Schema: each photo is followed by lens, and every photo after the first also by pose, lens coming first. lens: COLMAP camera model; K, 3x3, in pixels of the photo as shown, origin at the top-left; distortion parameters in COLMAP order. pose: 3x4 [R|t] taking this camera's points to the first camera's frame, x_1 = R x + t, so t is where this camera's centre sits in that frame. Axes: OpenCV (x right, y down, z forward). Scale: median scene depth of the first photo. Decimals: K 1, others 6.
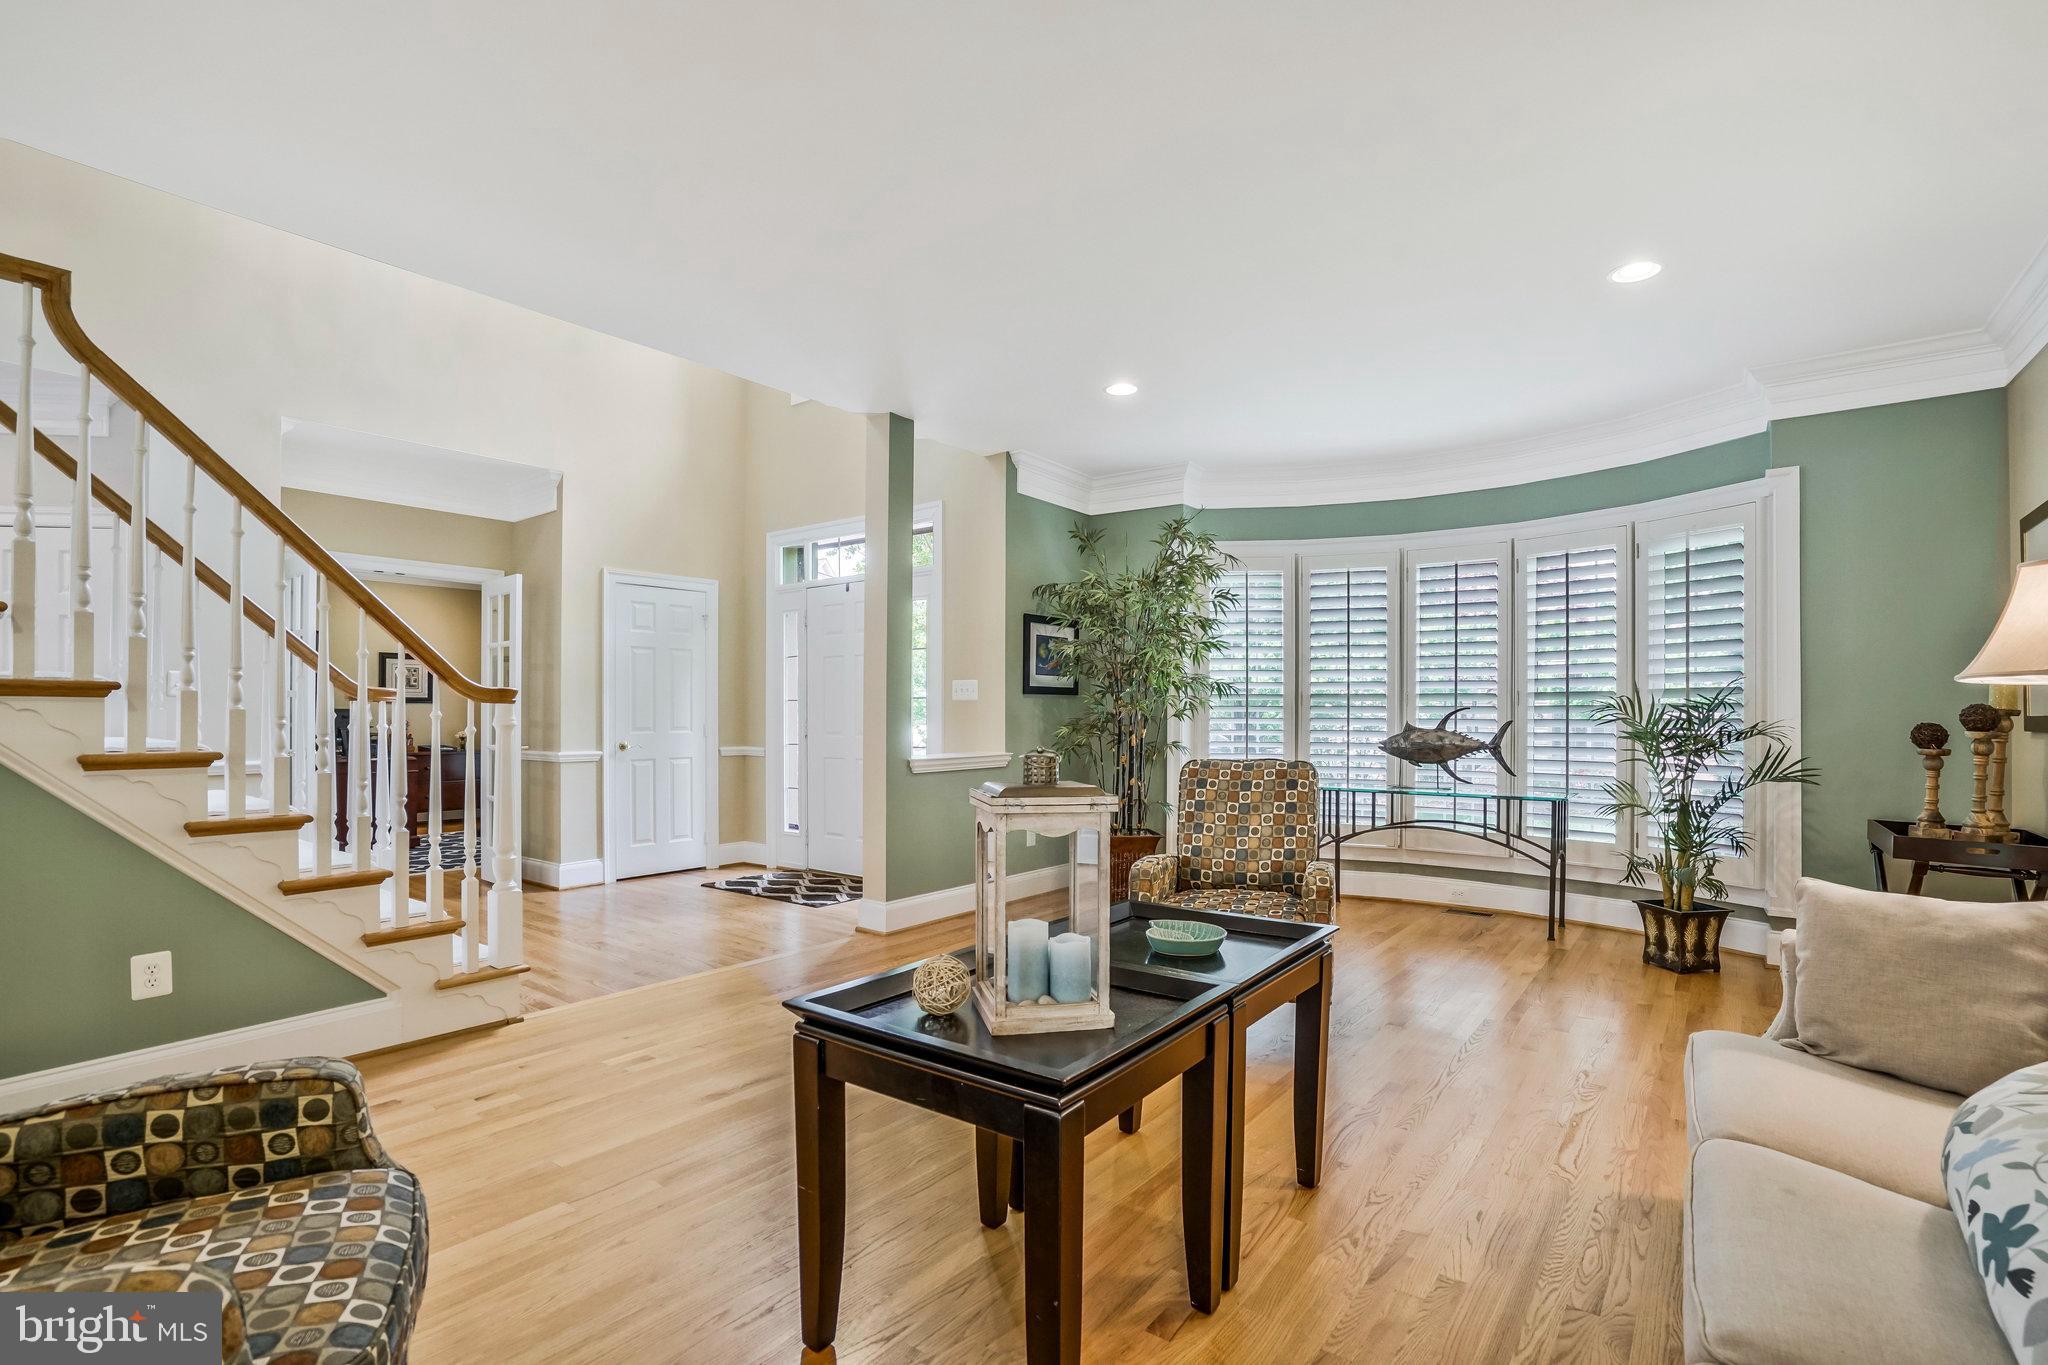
lens RADIAL K [[984.2, 0, 980.2], [0, 984.2, 676.1], [0, 0, 1]] dist [-0.024383, 0.006468]
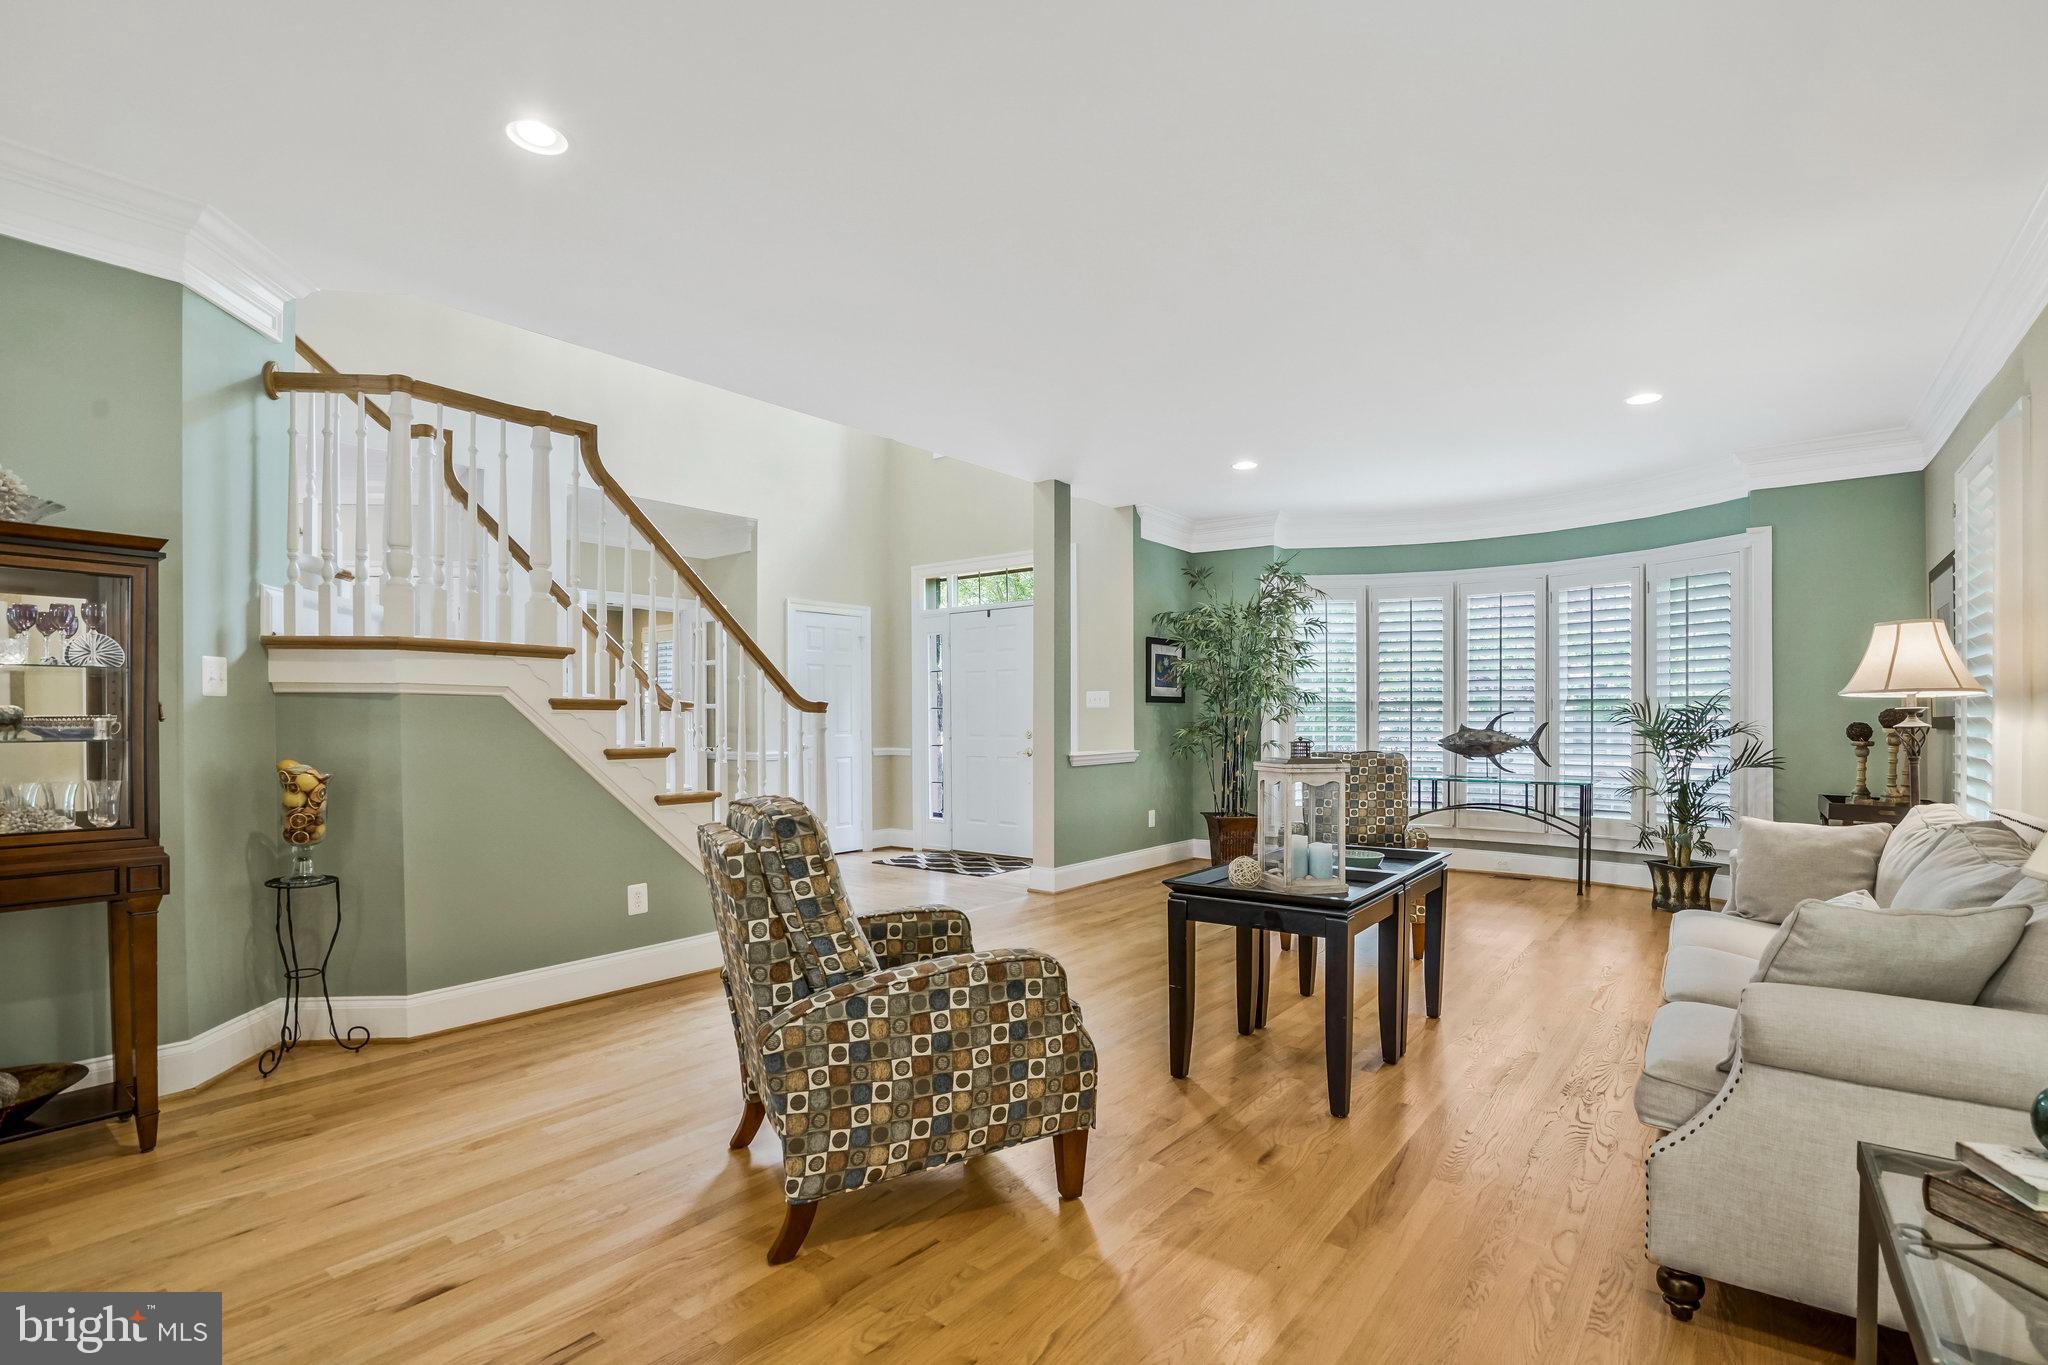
lens RADIAL K [[960.6, 0, 1018.8], [0, 960.6, 686.7], [0, 0, 1]] dist [-0.010001, 0.000551]
pose [[0.999973, -0.004698, 0.005689, -0.143803], [0.004669, 0.999975, 0.005274, -0.009873], [-0.005713, -0.005247, 0.999970, -0.228585]]
